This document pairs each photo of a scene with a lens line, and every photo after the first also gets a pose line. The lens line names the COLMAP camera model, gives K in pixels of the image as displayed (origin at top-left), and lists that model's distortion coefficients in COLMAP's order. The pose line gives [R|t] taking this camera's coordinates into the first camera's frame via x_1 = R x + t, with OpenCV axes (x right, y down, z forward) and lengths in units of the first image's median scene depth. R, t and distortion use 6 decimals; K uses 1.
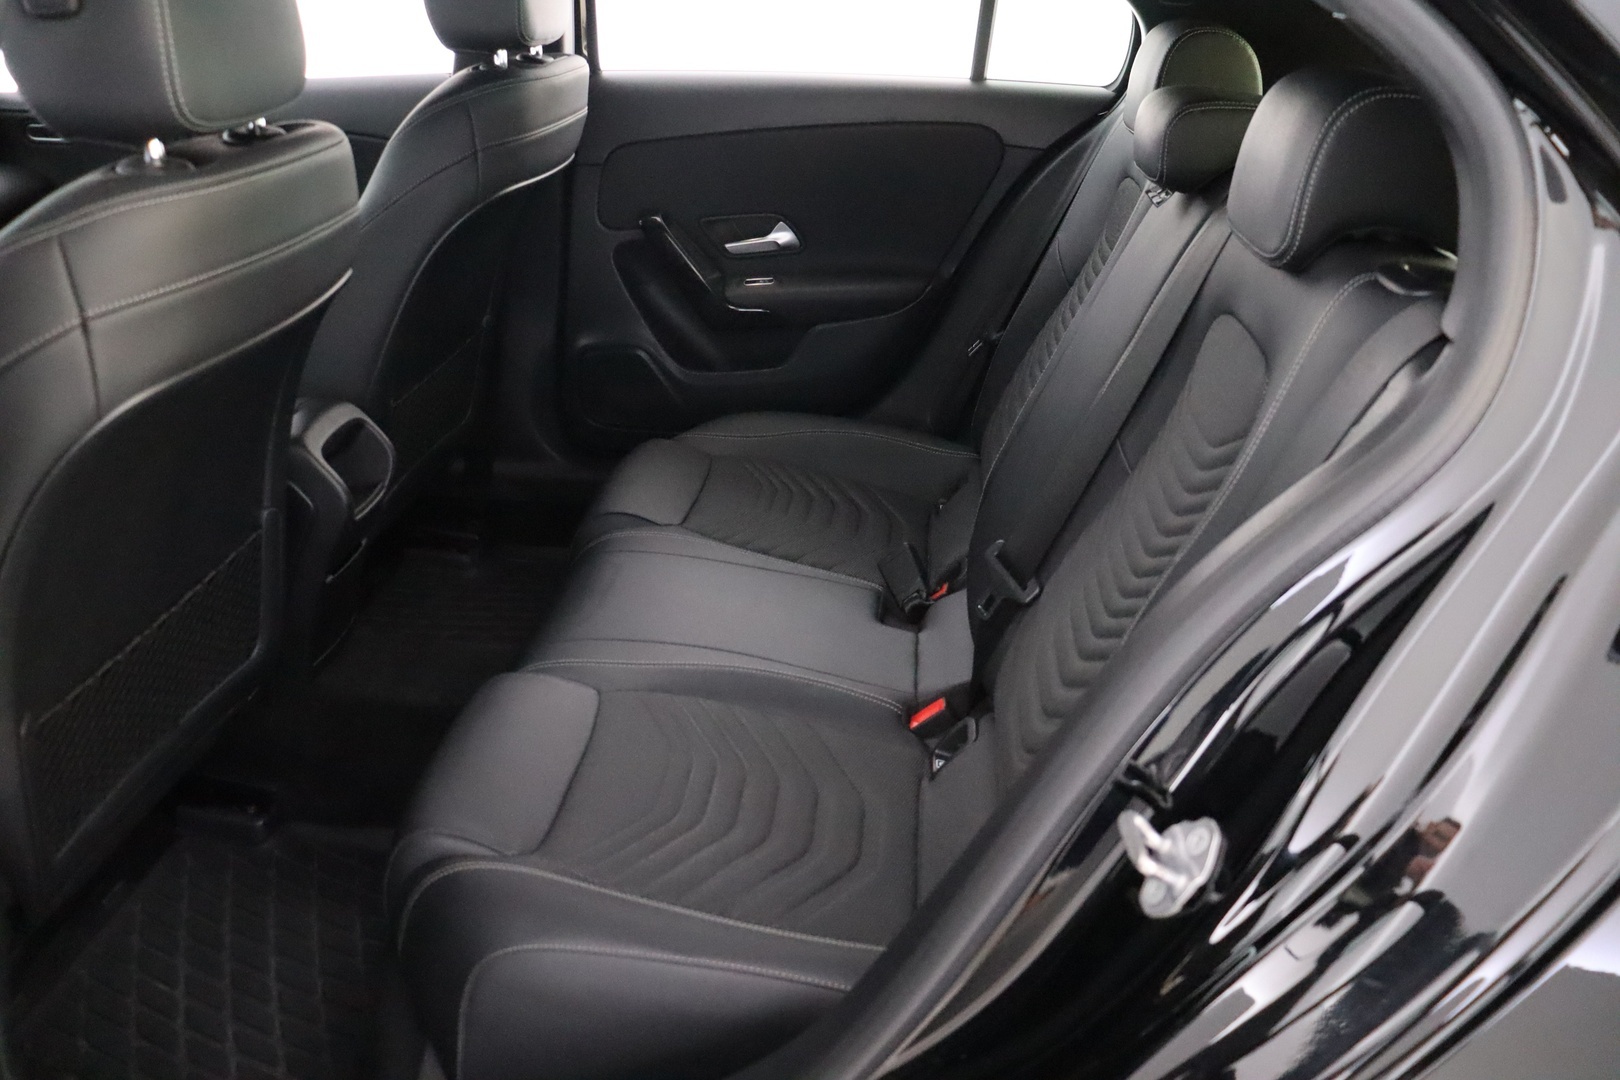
lens RADIAL K [[1365.2, 0, 810.0], [0, 1365.2, 540.0], [0, 0, 1]] dist [-0.176135, -0.003535]
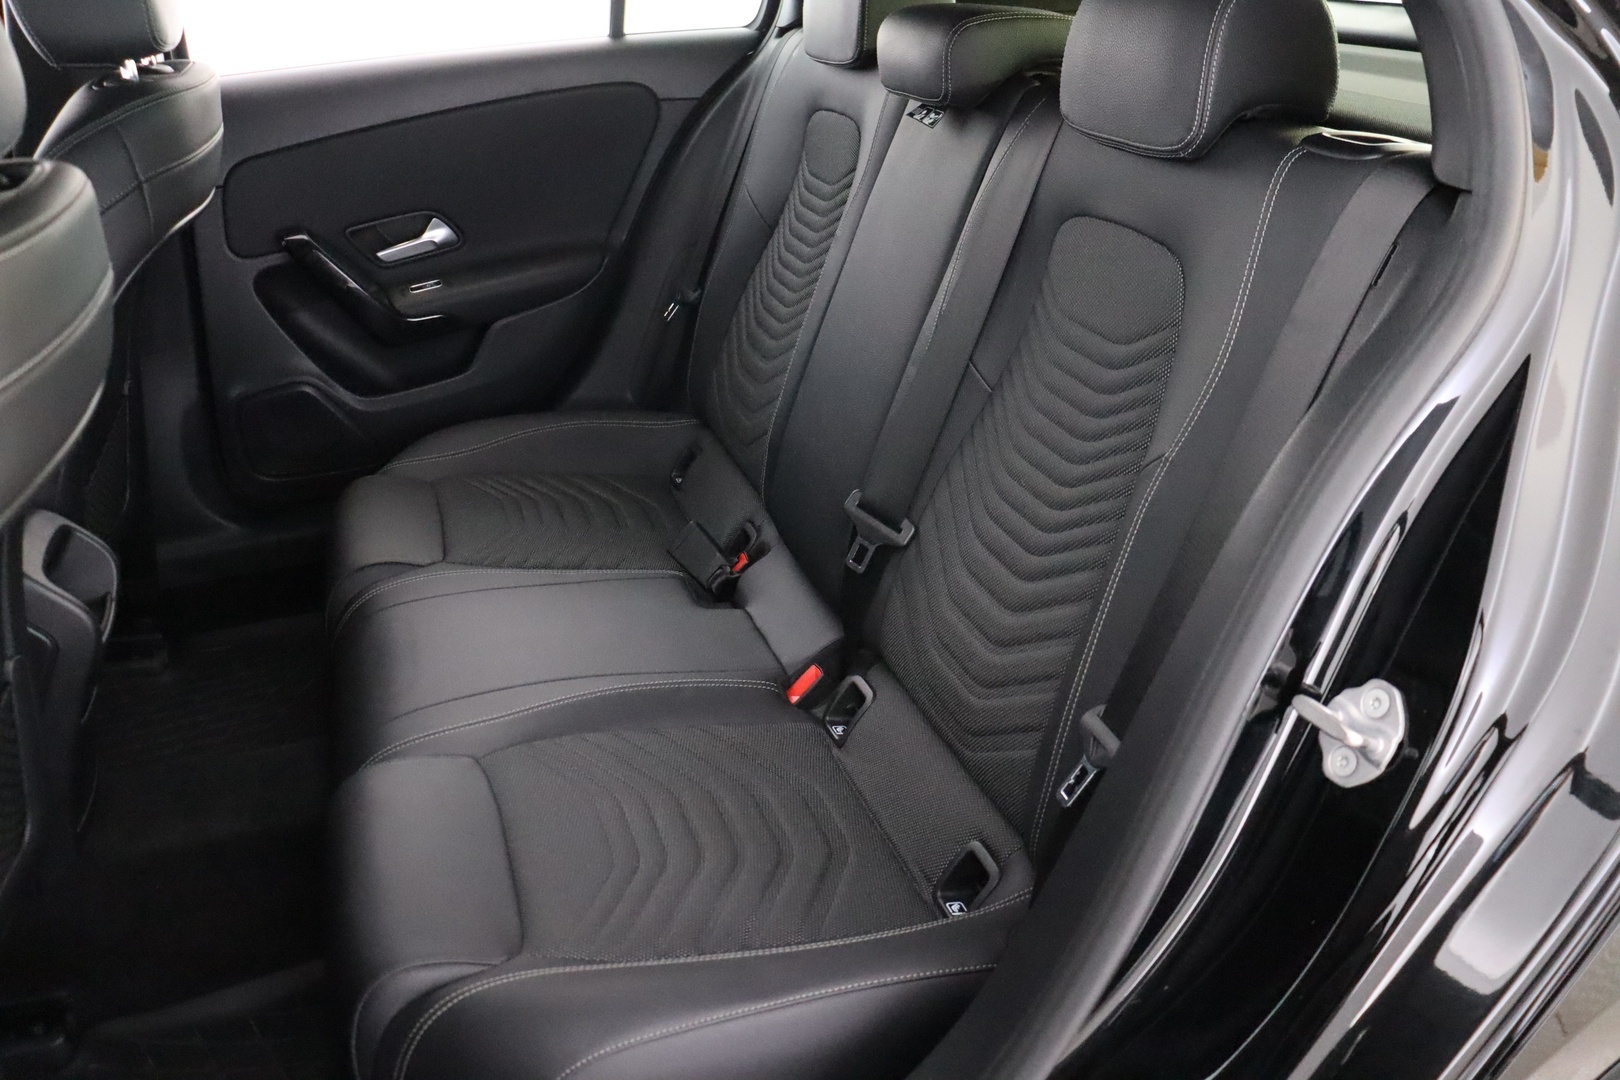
lens RADIAL K [[1355.3, 0, 810.0], [0, 1355.3, 540.0], [0, 0, 1]] dist [-0.190838, 0.120568]
pose [[0.904549, -0.235056, 0.355725, -0.187320], [0.226784, 0.971744, 0.065435, -0.027393], [-0.361055, 0.021484, 0.932297, 0.085594]]
